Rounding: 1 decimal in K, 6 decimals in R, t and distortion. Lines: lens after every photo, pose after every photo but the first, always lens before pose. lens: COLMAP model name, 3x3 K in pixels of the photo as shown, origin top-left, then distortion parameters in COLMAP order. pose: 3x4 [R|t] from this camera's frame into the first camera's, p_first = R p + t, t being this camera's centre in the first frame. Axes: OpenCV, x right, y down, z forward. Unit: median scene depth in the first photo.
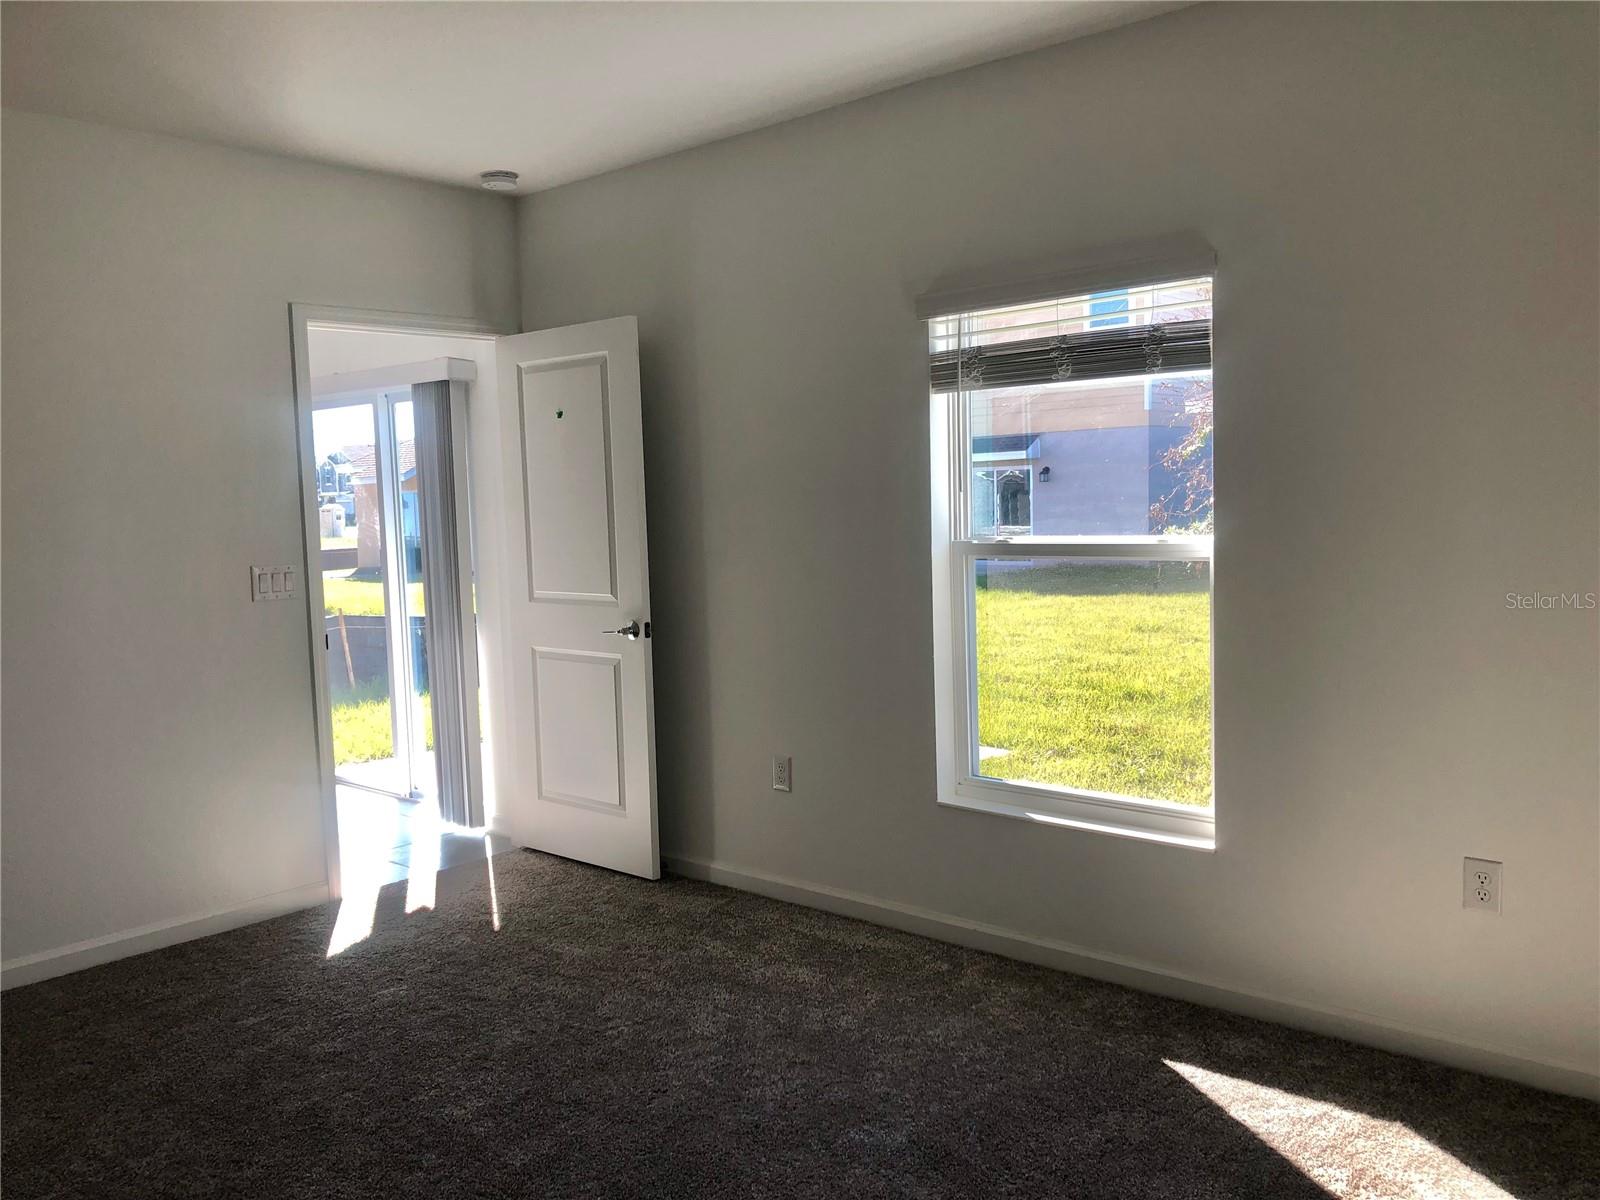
lens RADIAL K [[1322.9, 0, 800.8], [0, 1322.9, 605.8], [0, 0, 1]] dist [0.061844, -0.061289]
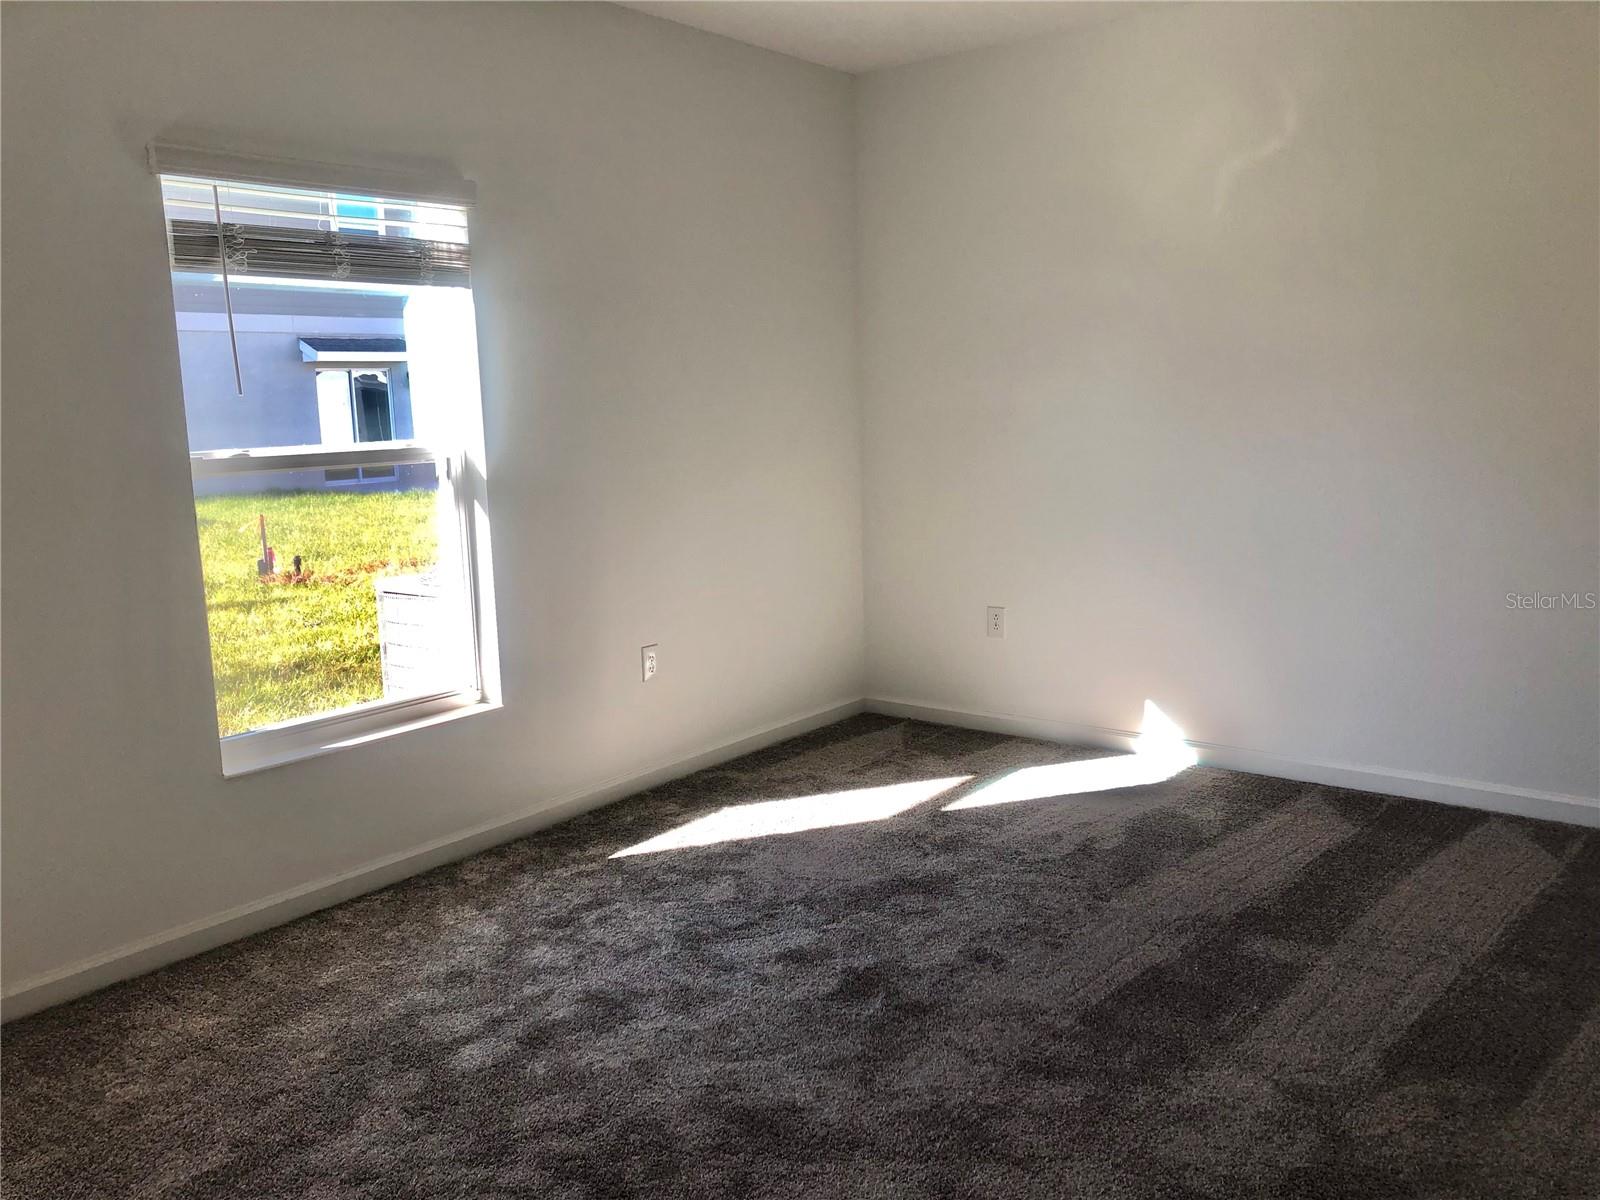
lens RADIAL K [[1322.9, 0, 800.8], [0, 1322.9, 598.1], [0, 0, 1]] dist [0.061844, -0.061289]
pose [[-0.073810, -0.124810, 0.989431, -0.809559], [0.111557, 0.984877, 0.132557, -0.034379], [-0.991013, 0.120162, -0.058771, 0.758048]]
